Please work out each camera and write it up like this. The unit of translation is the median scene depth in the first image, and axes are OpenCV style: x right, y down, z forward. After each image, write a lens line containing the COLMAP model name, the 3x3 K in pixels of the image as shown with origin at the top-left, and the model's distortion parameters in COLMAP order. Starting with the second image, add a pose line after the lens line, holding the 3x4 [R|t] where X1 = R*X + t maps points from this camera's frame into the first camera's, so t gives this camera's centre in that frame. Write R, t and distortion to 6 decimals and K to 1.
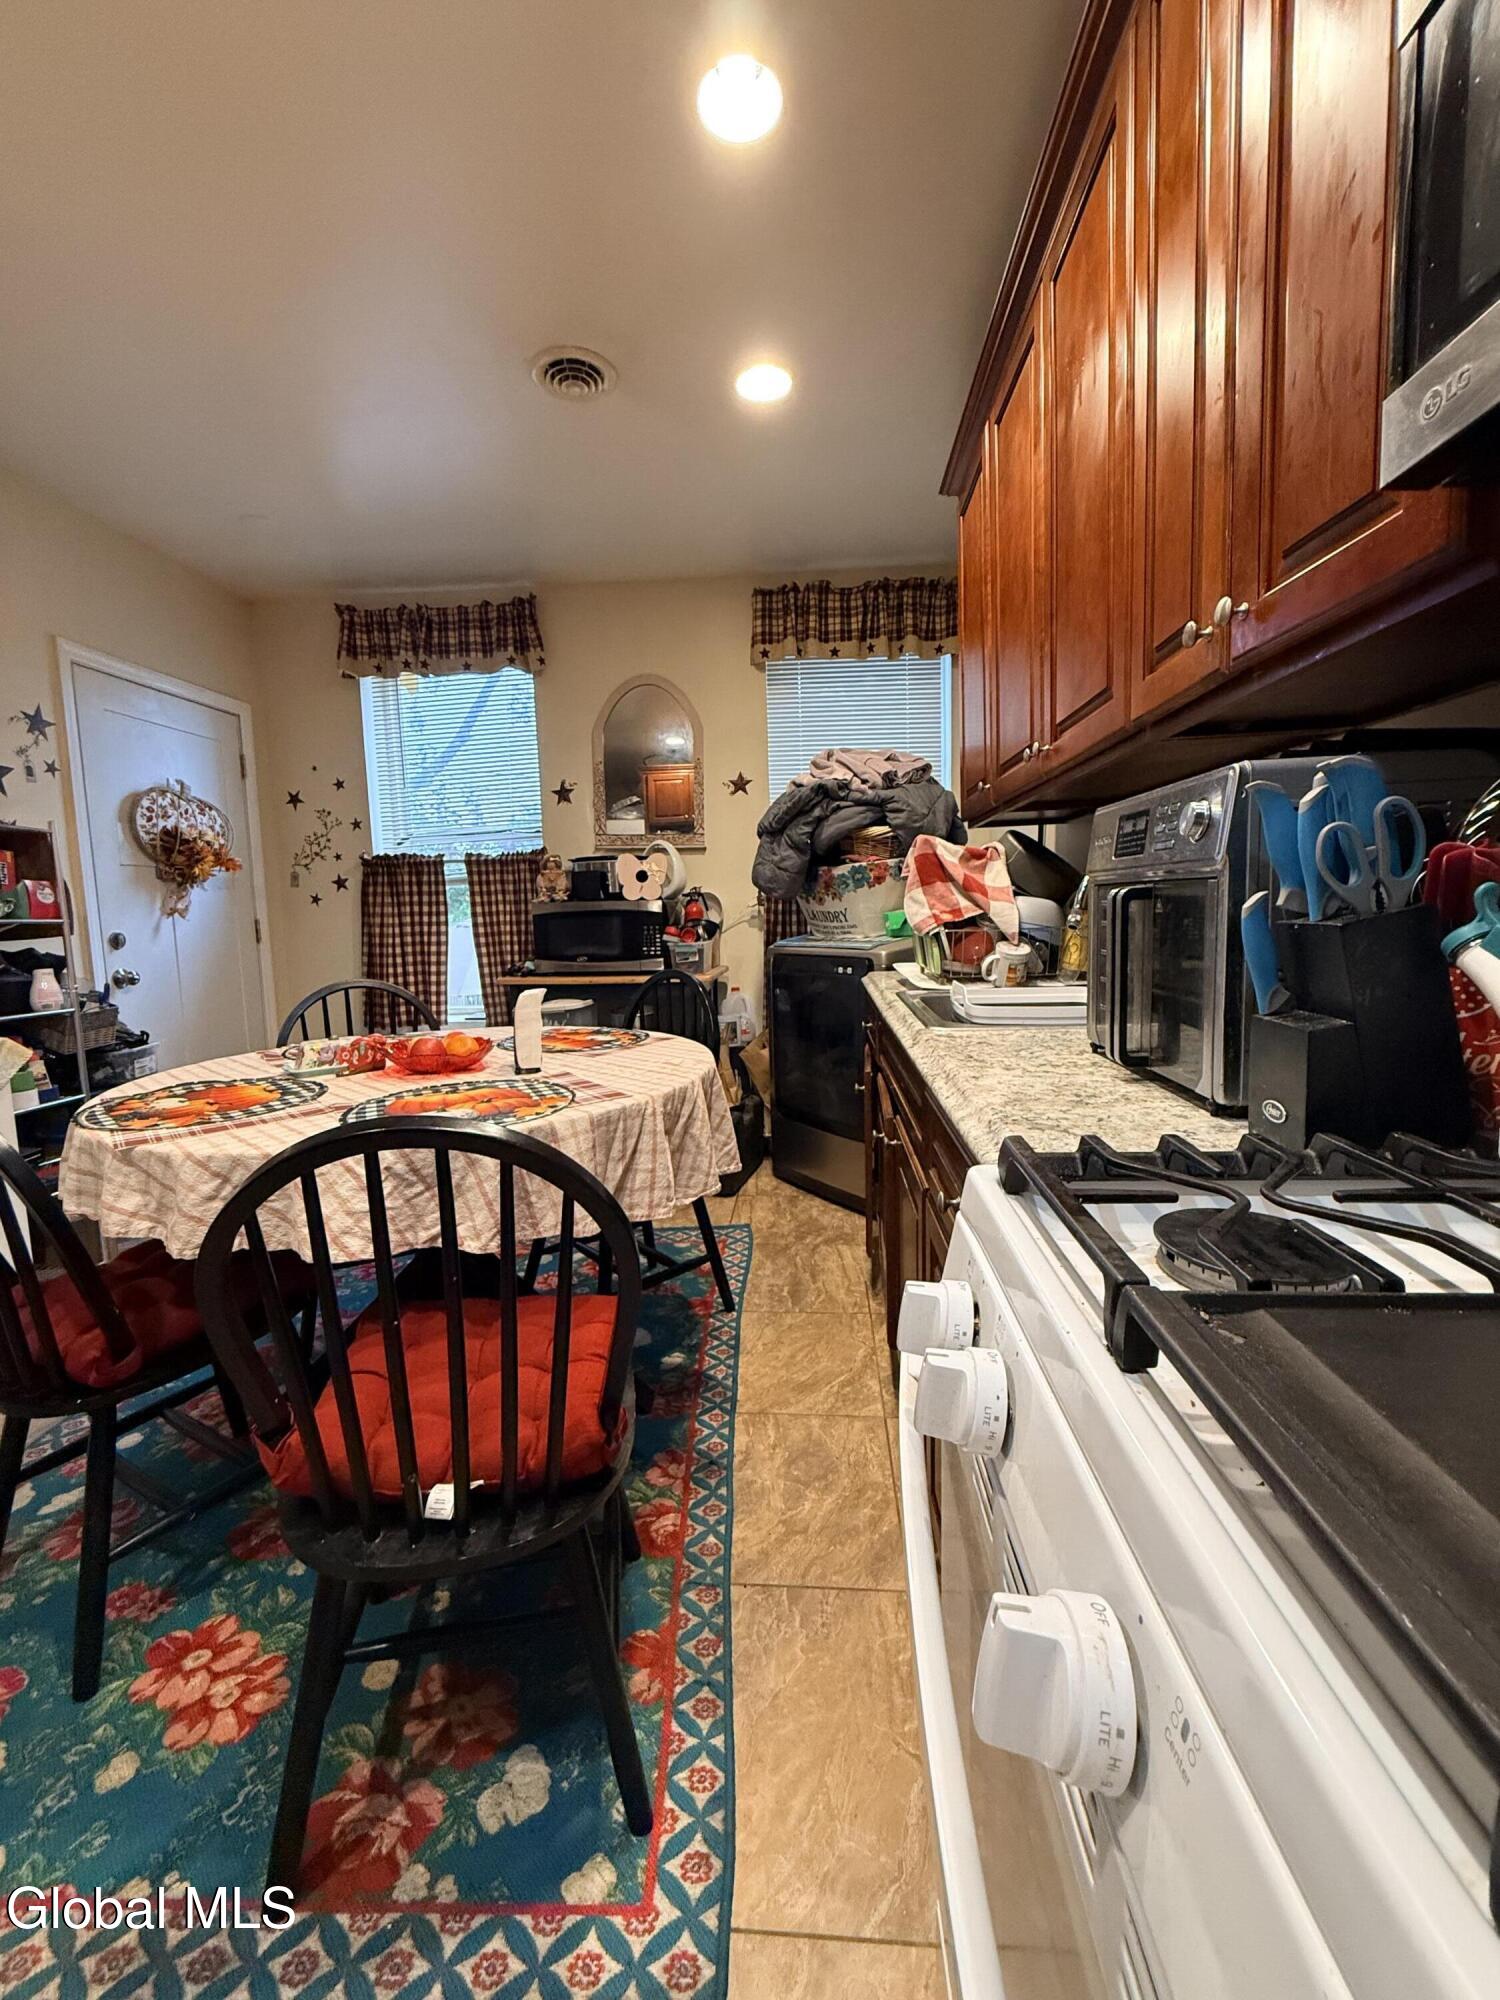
lens RADIAL K [[797.6, 0, 752.3], [0, 797.6, 998.8], [0, 0, 1]] dist [0.001058, 0.000431]
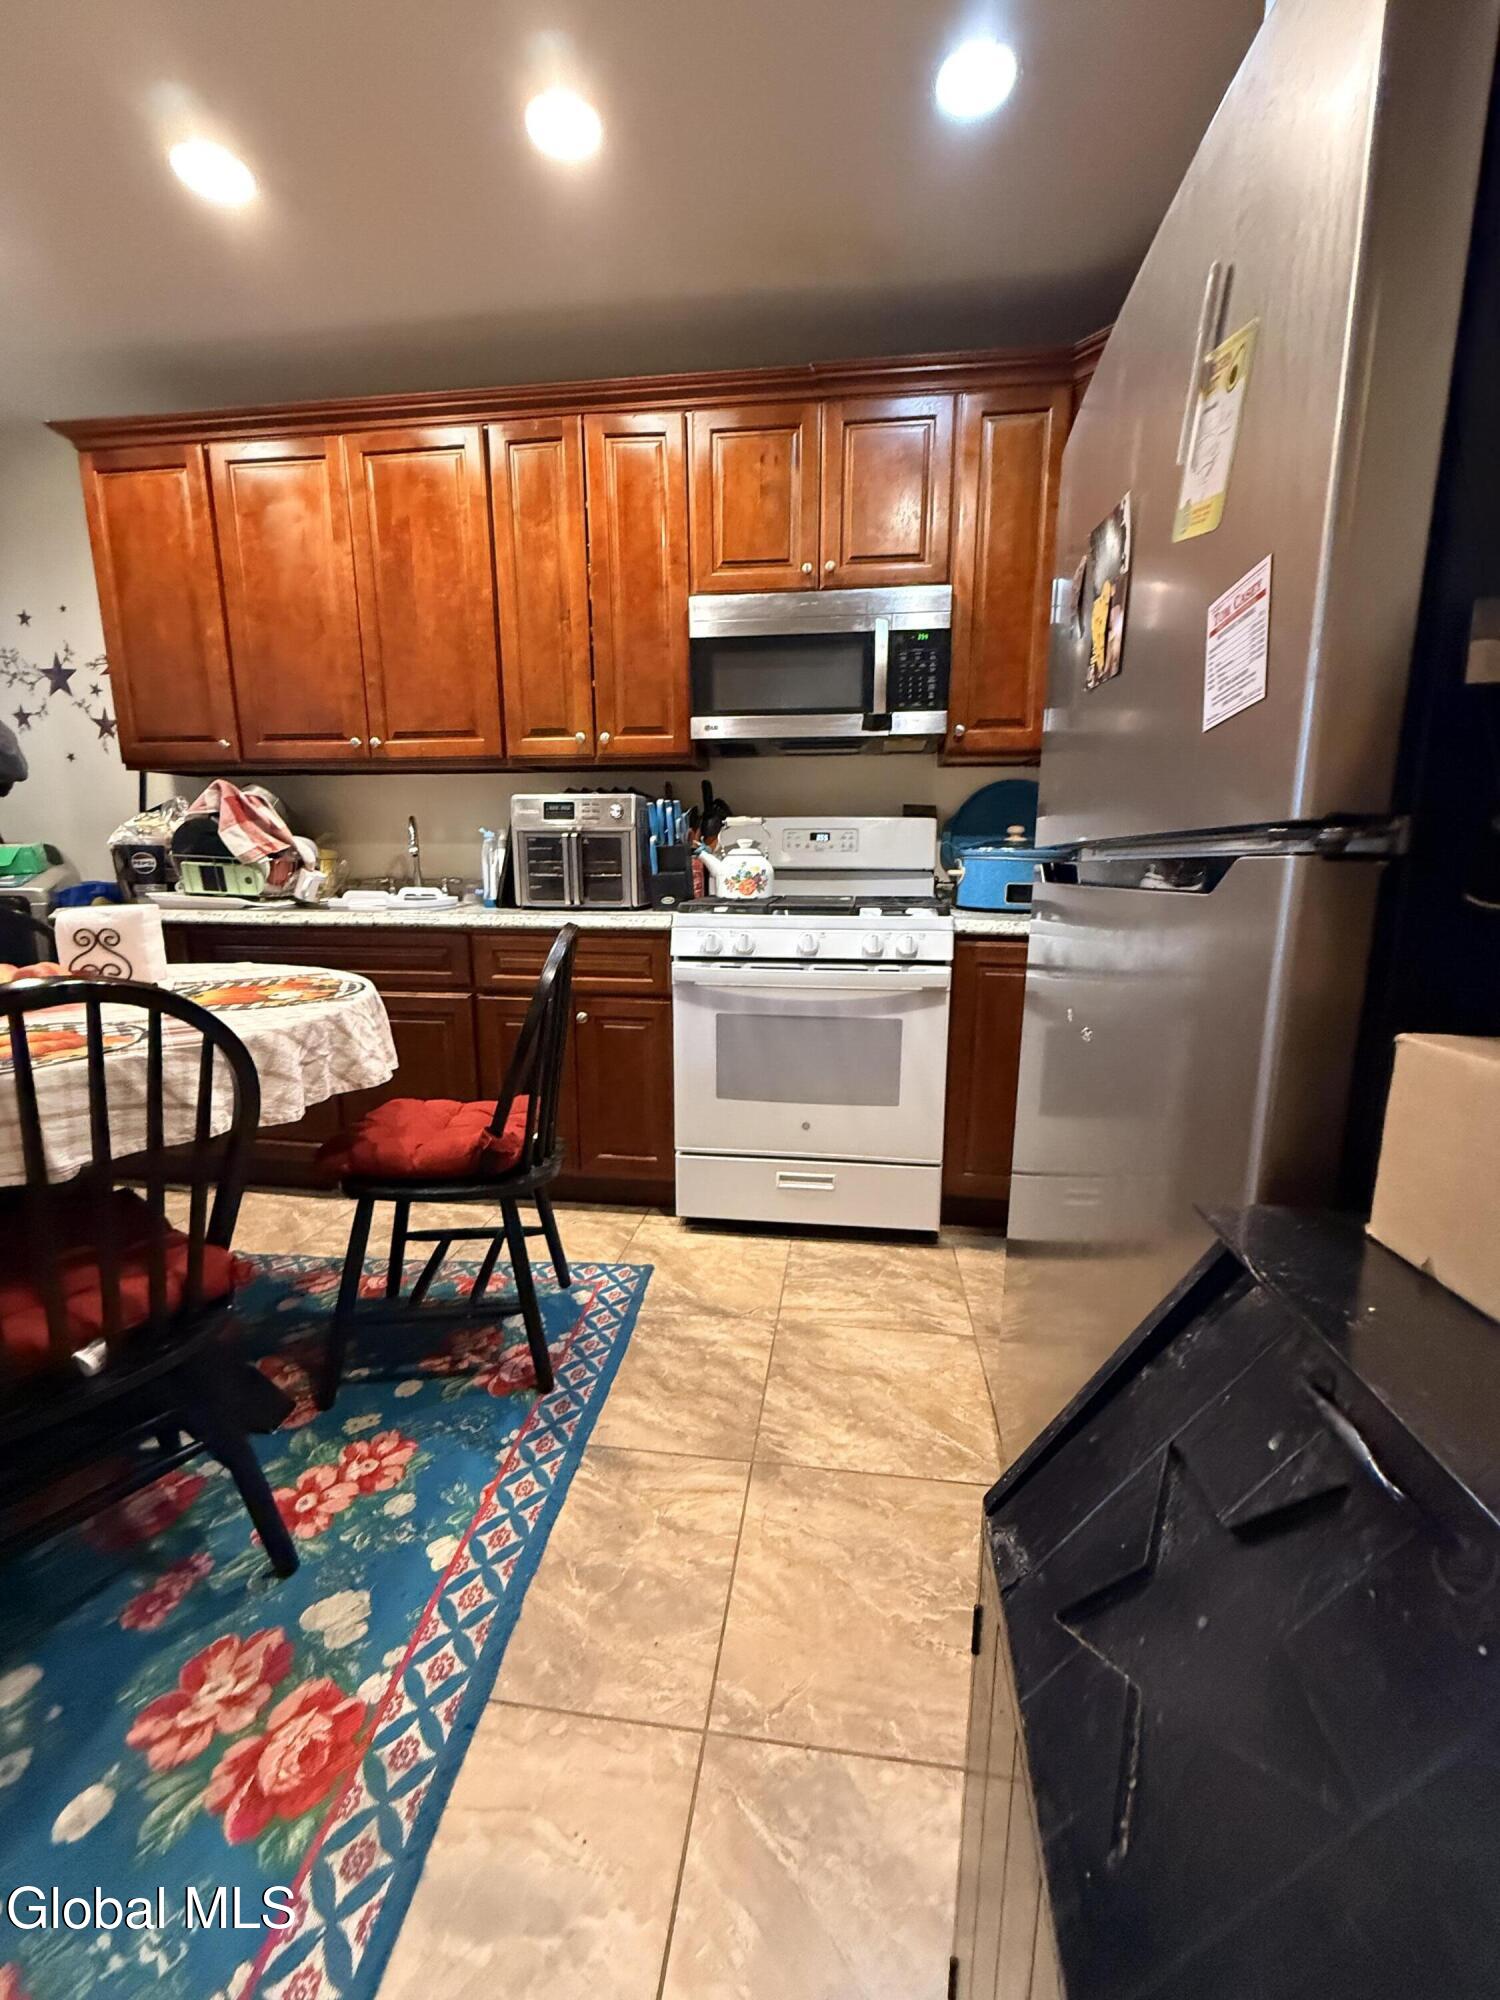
lens RADIAL K [[797.6, 0, 752.3], [0, 797.6, 998.8], [0, 0, 1]] dist [0.001058, 0.000431]
pose [[0.055272, -0.147206, 0.987560, -0.584136], [0.111438, 0.983802, 0.140409, 0.023654], [-0.992233, 0.102291, 0.070781, 0.089004]]
